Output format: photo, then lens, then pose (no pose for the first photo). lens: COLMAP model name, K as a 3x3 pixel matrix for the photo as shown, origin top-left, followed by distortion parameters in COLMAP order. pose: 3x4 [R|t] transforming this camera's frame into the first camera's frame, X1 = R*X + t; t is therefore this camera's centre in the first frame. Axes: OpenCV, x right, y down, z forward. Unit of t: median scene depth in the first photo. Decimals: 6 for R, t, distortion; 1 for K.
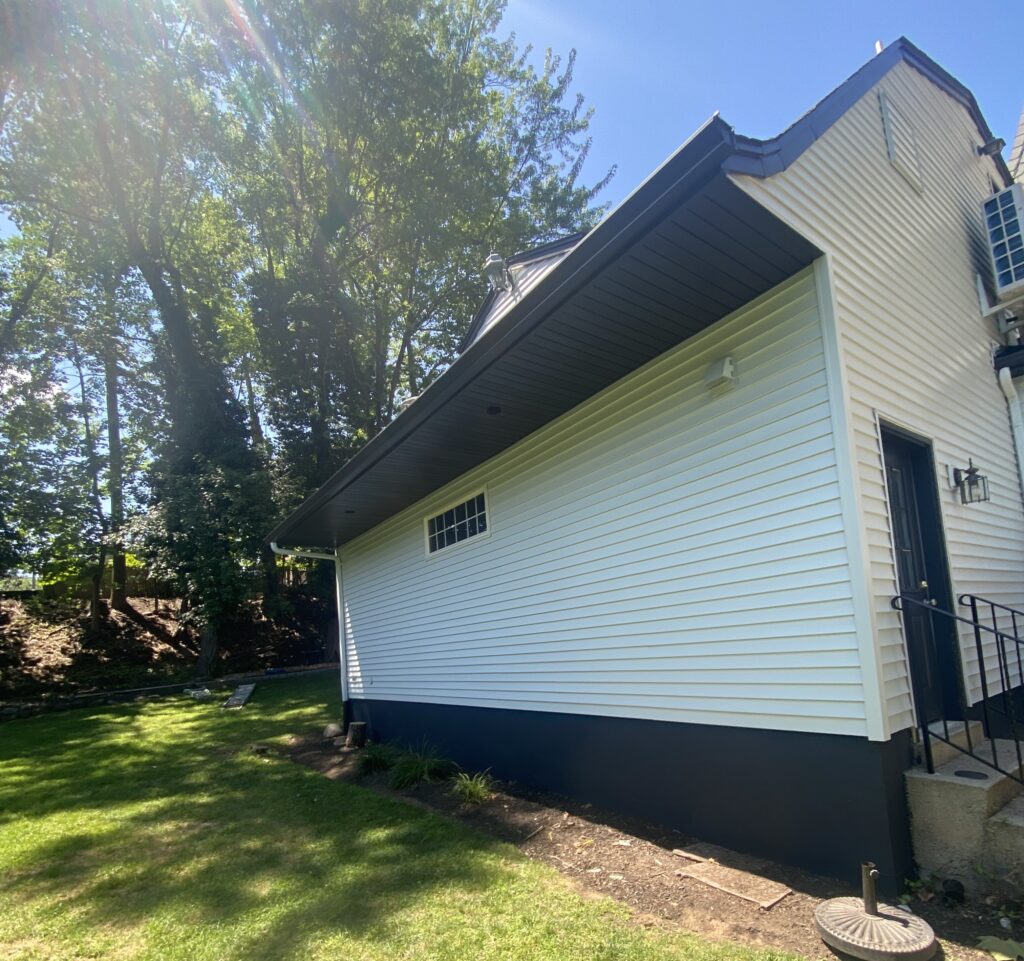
lens RADIAL K [[581.6, 0, 514.3], [0, 581.6, 613.5], [0, 0, 1]] dist [-0.003370, -0.001654]
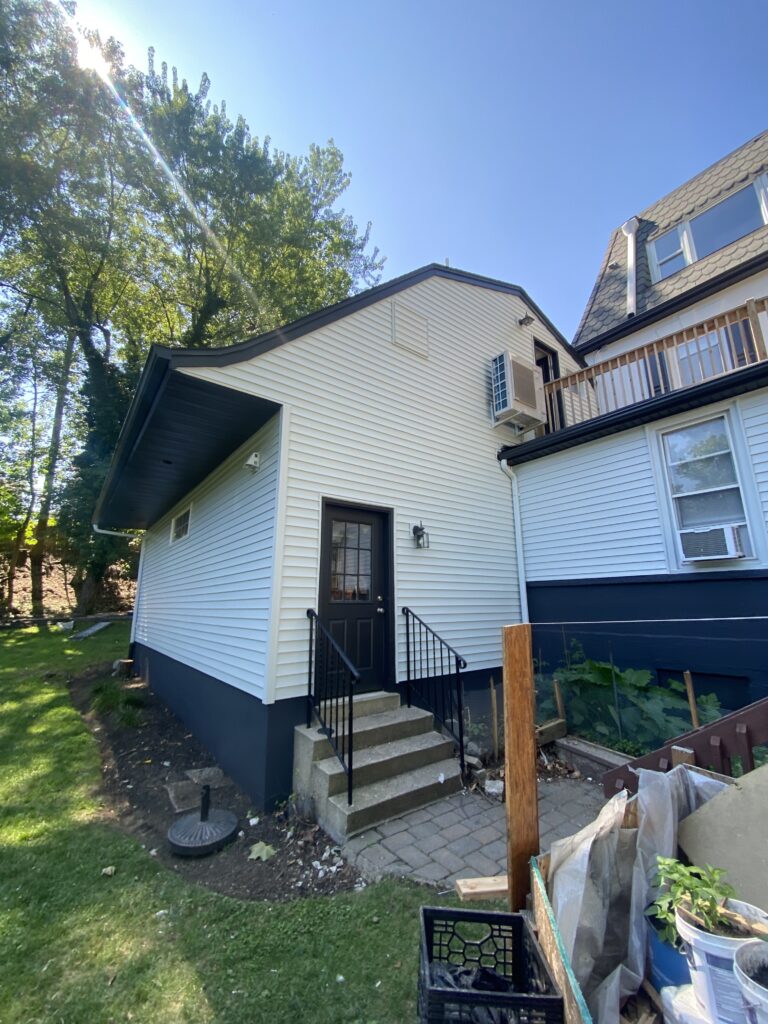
lens RADIAL K [[435.0, 0, 390.6], [0, 435.0, 508.8], [0, 0, 1]] dist [0.046566, -0.049483]
pose [[0.997504, 0.070543, 0.003133, 0.243603], [-0.069234, 0.985801, -0.152983, -0.037785], [-0.013880, 0.152384, 0.988224, -0.068091]]
